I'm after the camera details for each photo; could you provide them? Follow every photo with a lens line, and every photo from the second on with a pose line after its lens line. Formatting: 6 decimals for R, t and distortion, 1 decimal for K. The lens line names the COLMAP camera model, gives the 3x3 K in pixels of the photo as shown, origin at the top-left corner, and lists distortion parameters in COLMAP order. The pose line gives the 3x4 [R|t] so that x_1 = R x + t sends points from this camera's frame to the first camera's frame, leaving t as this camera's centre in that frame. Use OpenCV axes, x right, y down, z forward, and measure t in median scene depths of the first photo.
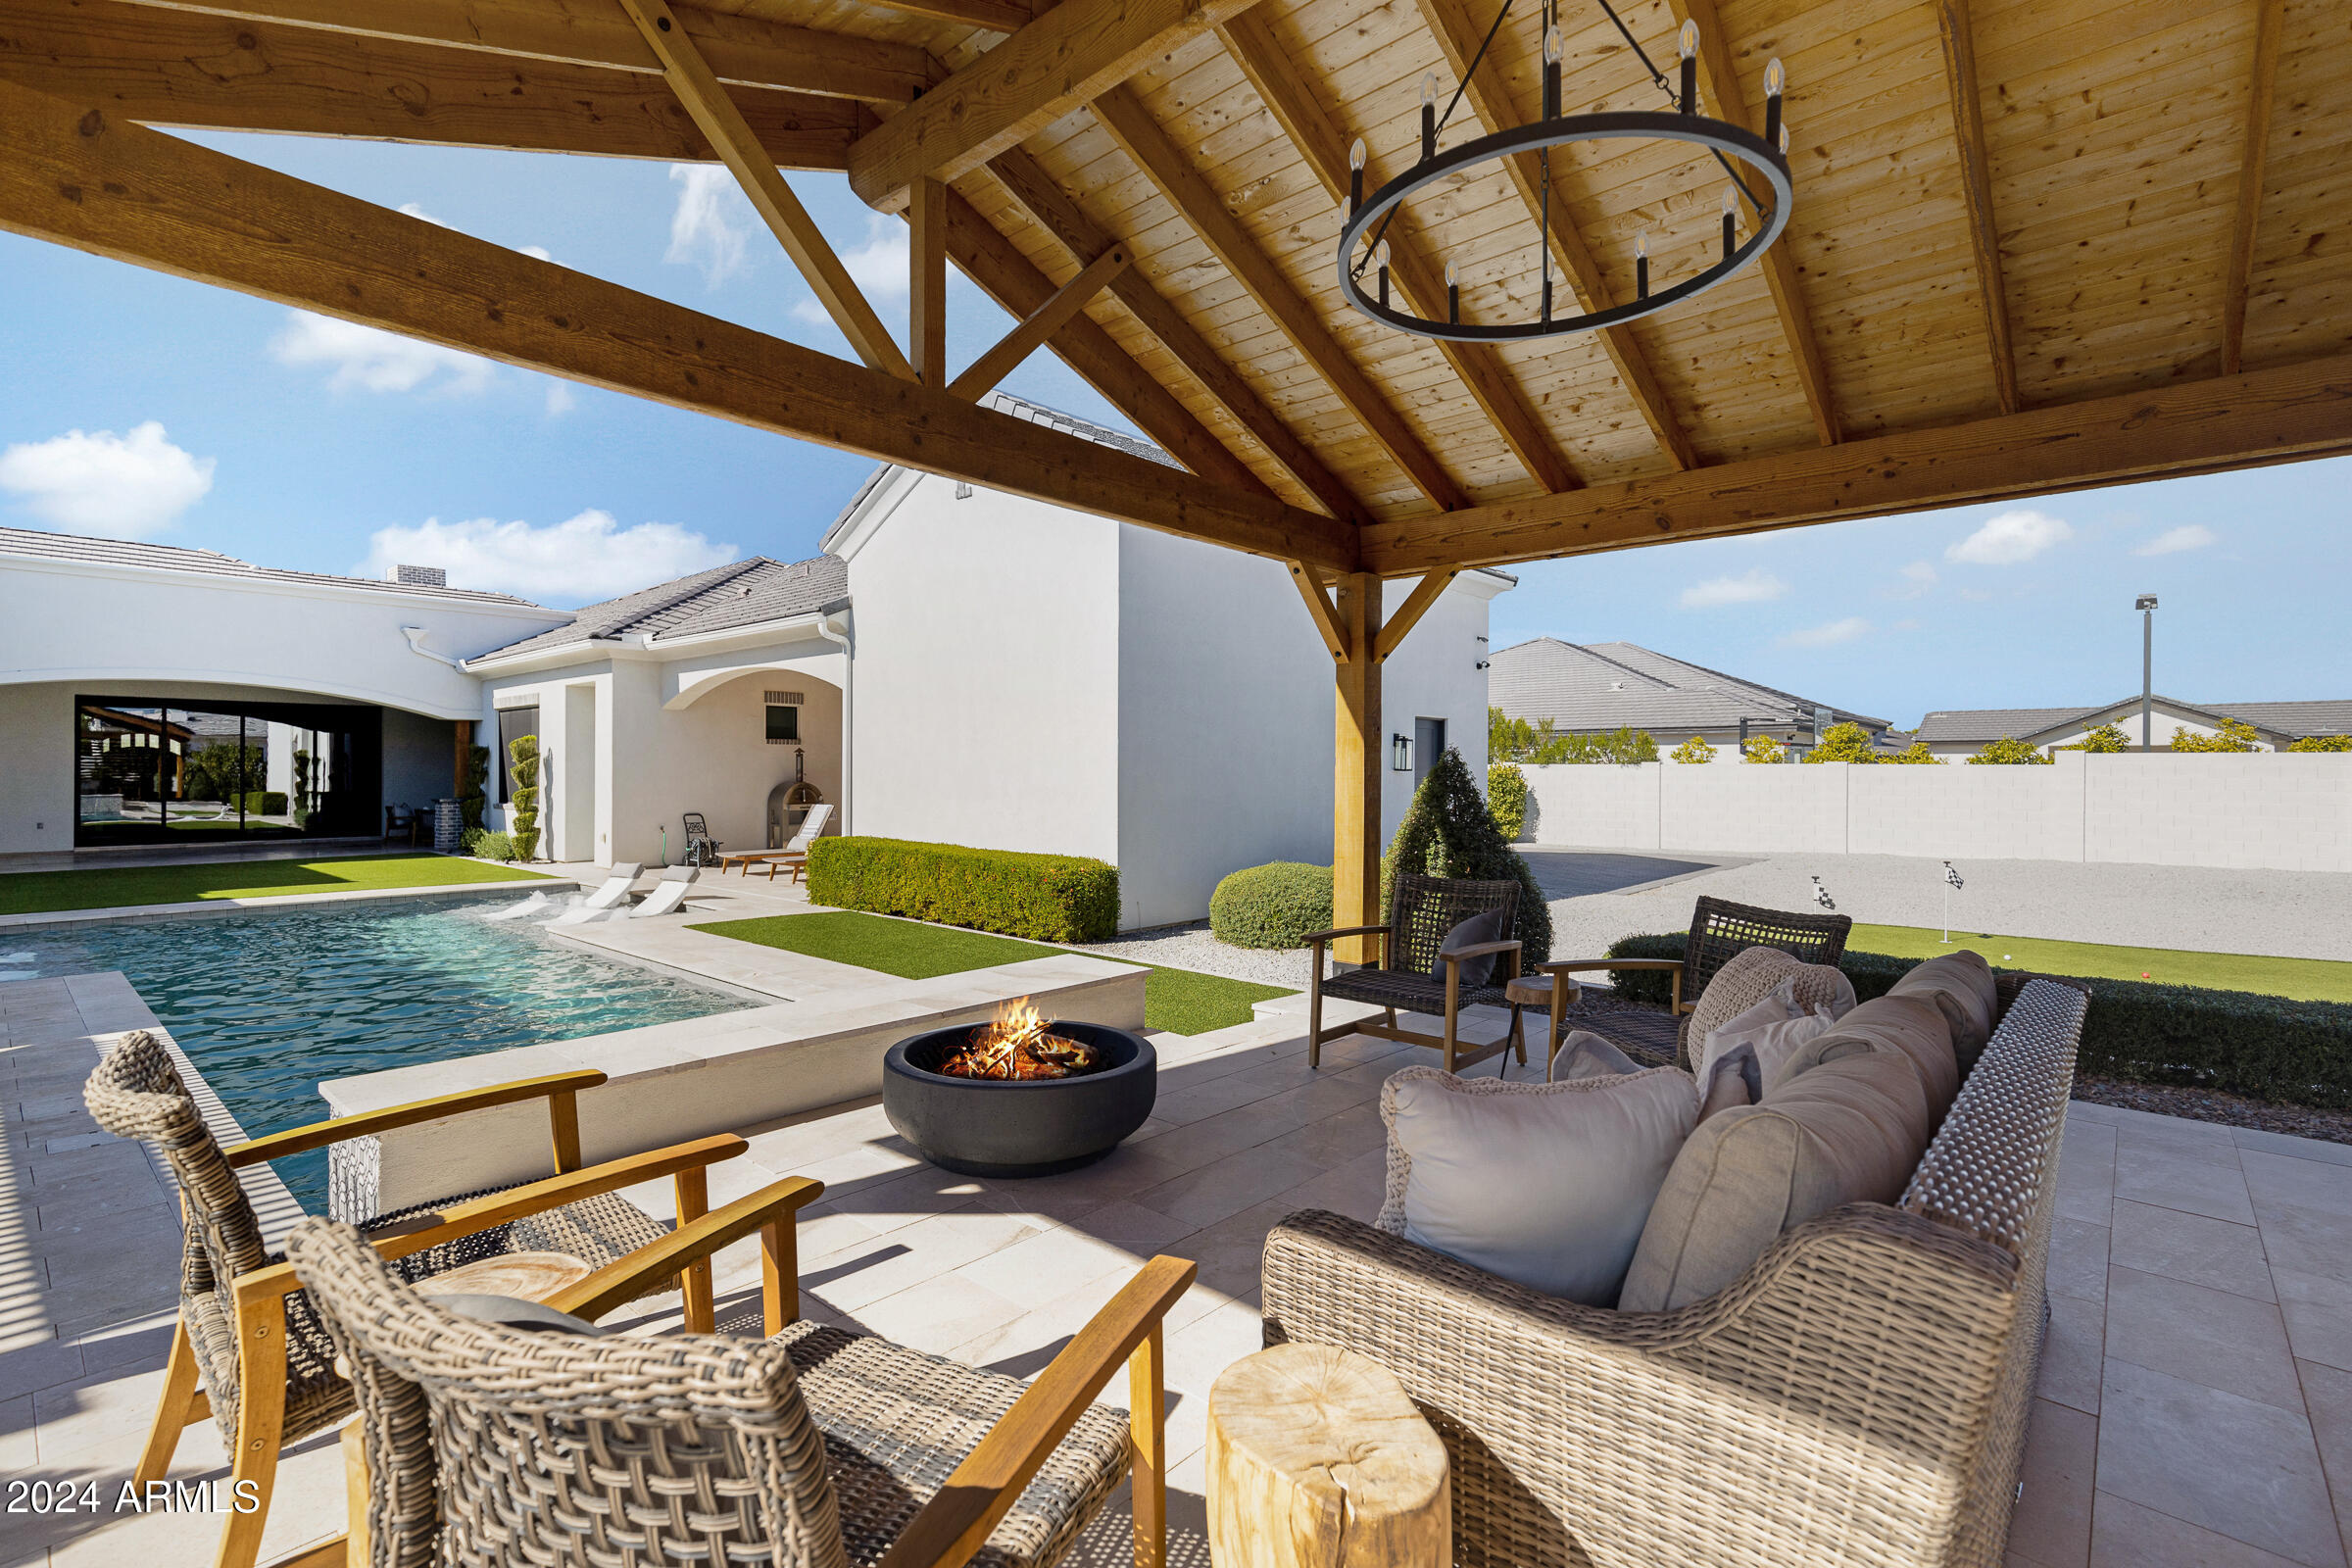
lens RADIAL K [[1129.6, 0, 1170.1], [0, 1129.6, 766.3], [0, 0, 1]] dist [-0.010336, 0.003294]
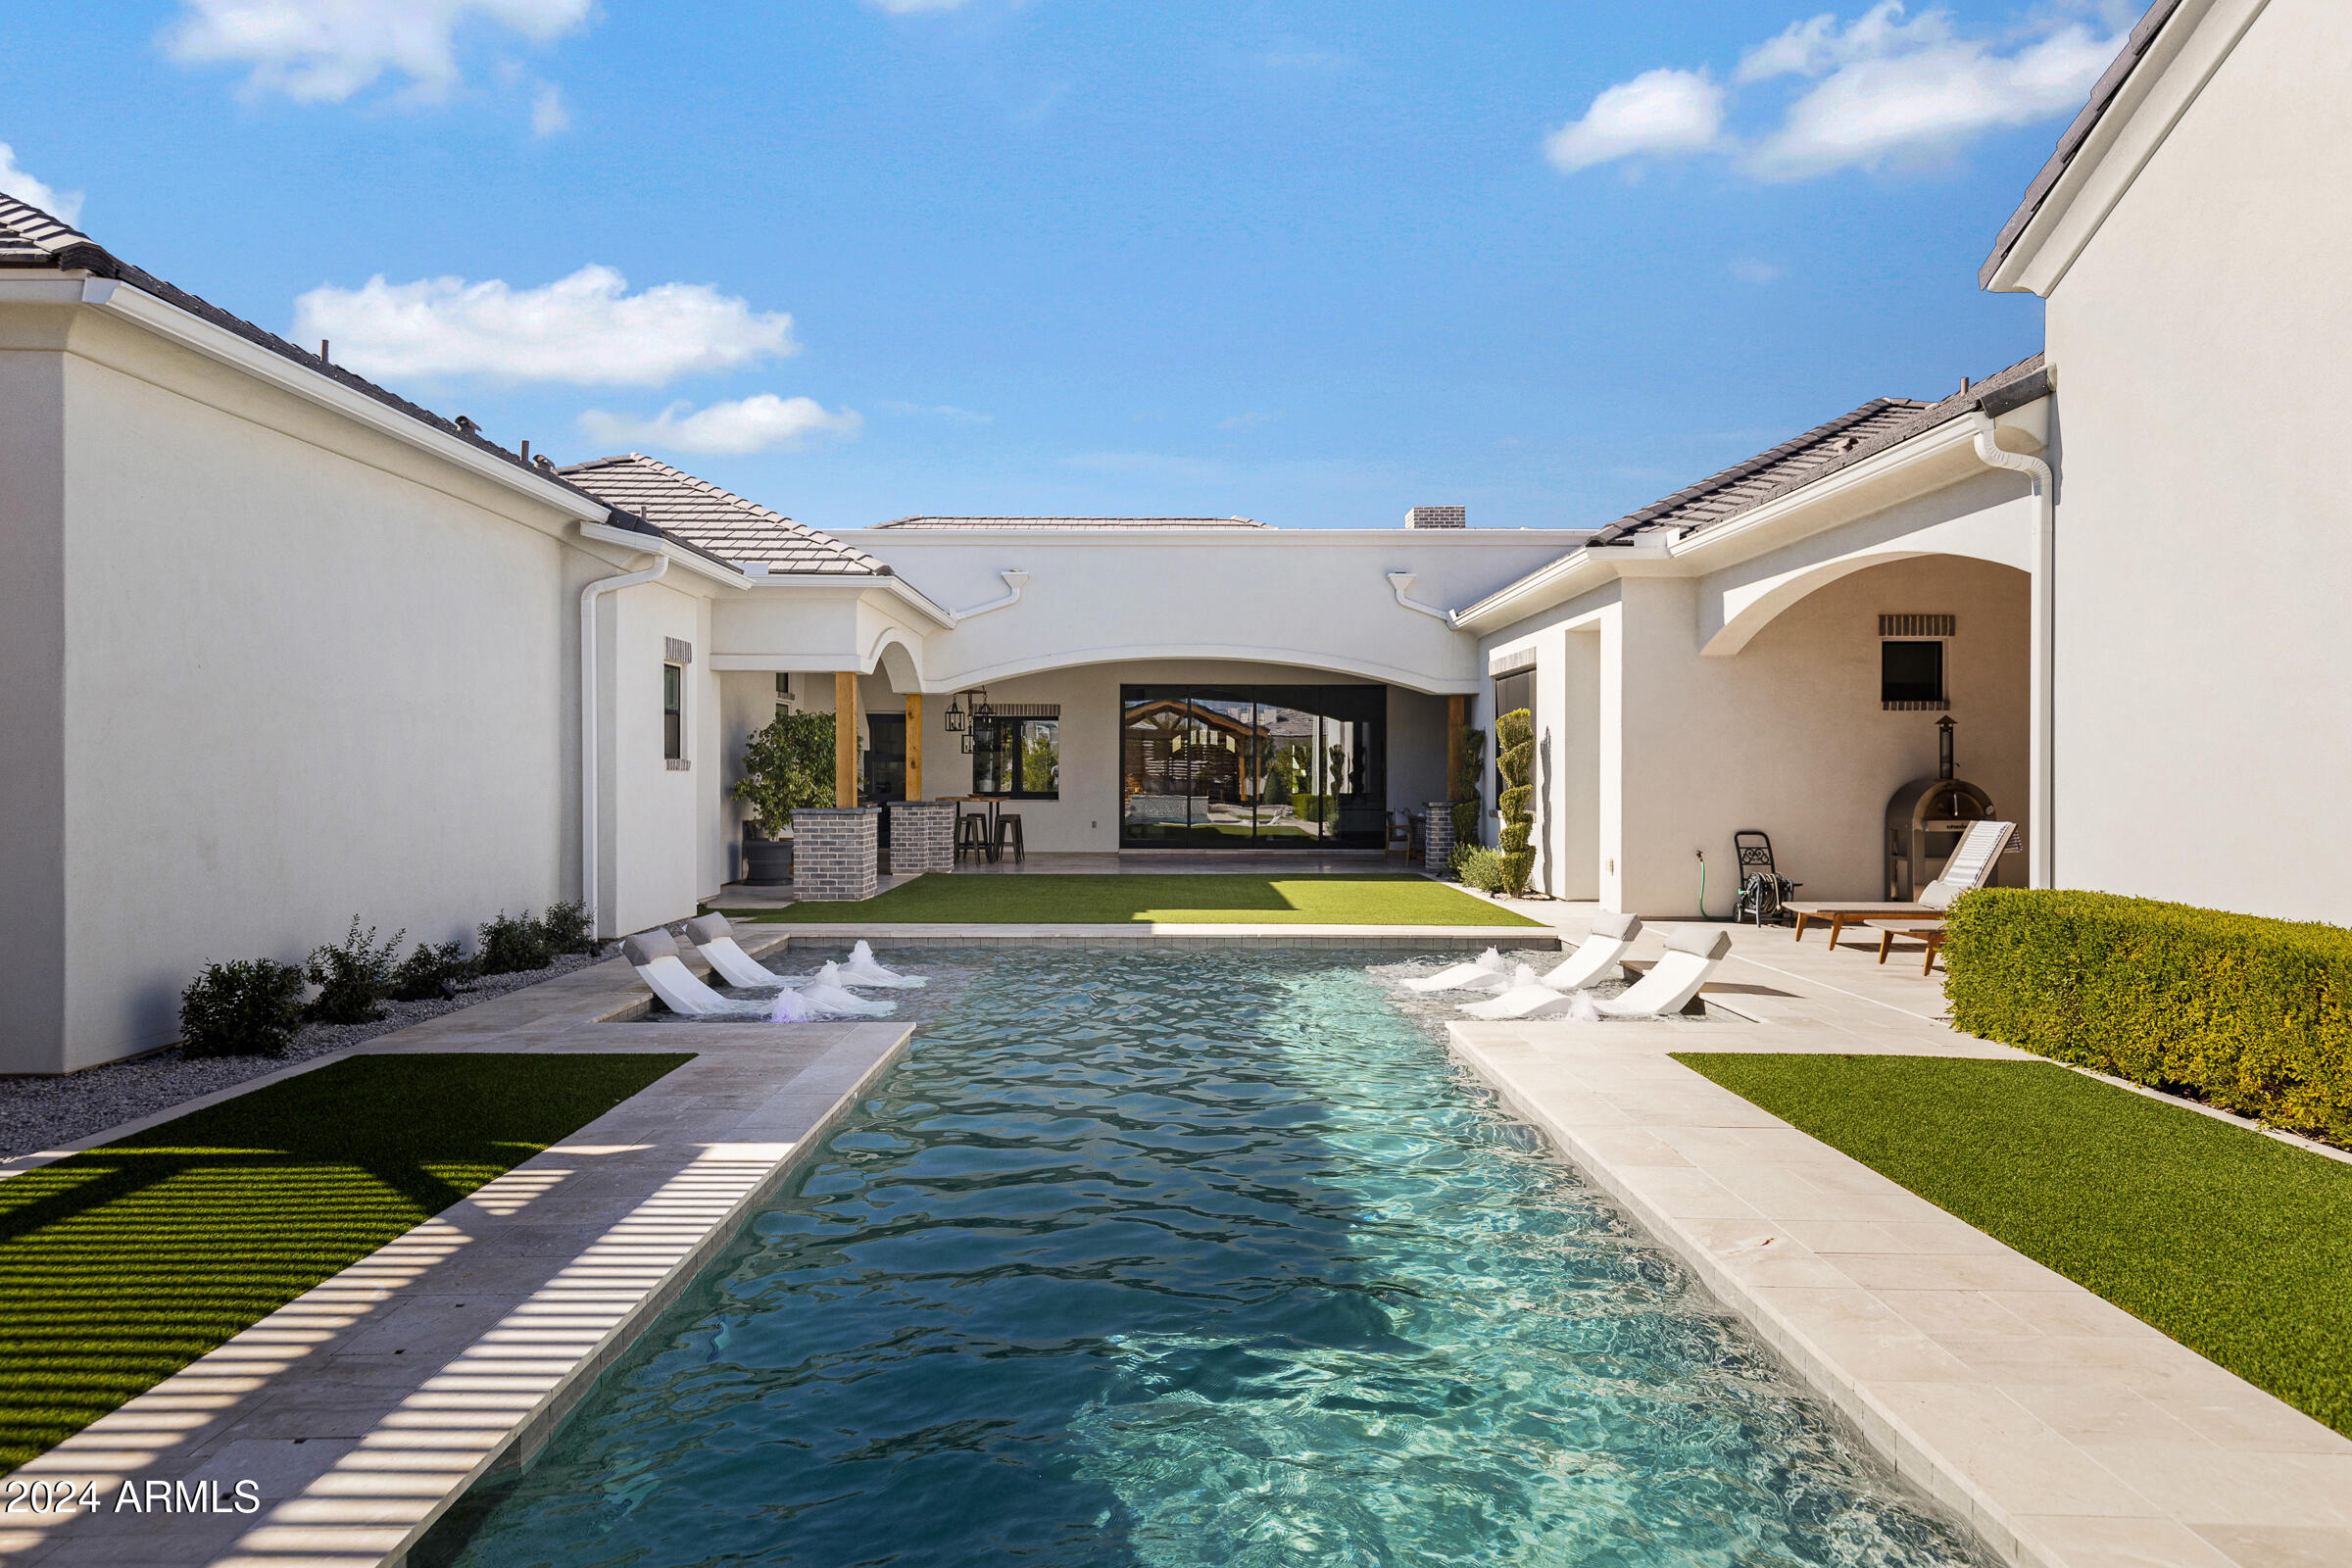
lens RADIAL K [[1523.1, 0, 1183.1], [0, 1523.1, 760.8], [0, 0, 1]] dist [0.032676, 0.009378]
pose [[0.701306, -0.002978, -0.712854, -0.065316], [-0.001723, 0.999981, -0.005873, 0.010693], [0.712858, 0.005347, 0.701288, 0.240039]]
